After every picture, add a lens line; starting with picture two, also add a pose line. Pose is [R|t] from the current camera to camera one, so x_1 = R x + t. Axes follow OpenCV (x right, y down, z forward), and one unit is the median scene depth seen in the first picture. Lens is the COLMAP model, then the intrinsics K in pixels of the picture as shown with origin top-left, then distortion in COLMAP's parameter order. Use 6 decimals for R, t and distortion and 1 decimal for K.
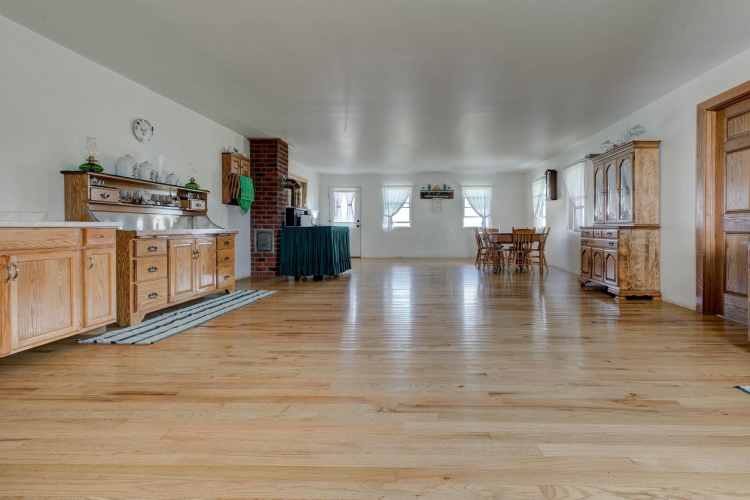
lens RADIAL K [[342.7, 0, 423.8], [0, 342.7, 233.2], [0, 0, 1]] dist [0.008924, -0.000800]
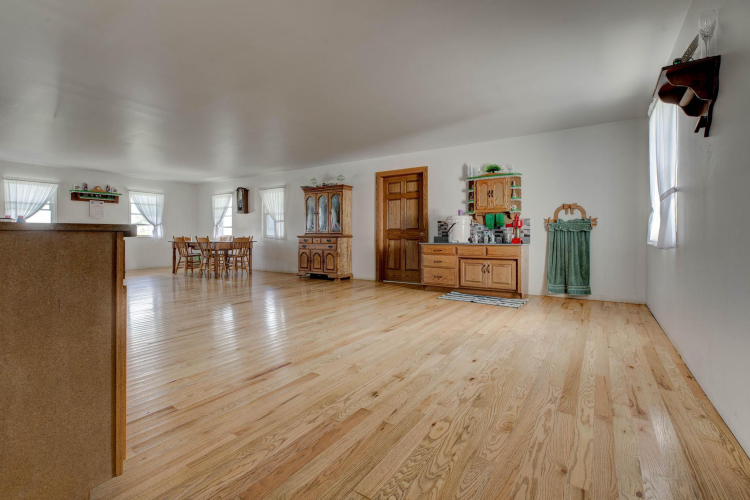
lens RADIAL K [[342.7, 0, 358.2], [0, 342.7, 233.4], [0, 0, 1]] dist [0.008924, -0.000800]
pose [[0.560695, 0.005973, 0.828001, -0.439092], [0.013209, 0.999782, -0.016157, -0.002387], [-0.827917, 0.019996, 0.560494, 0.007729]]
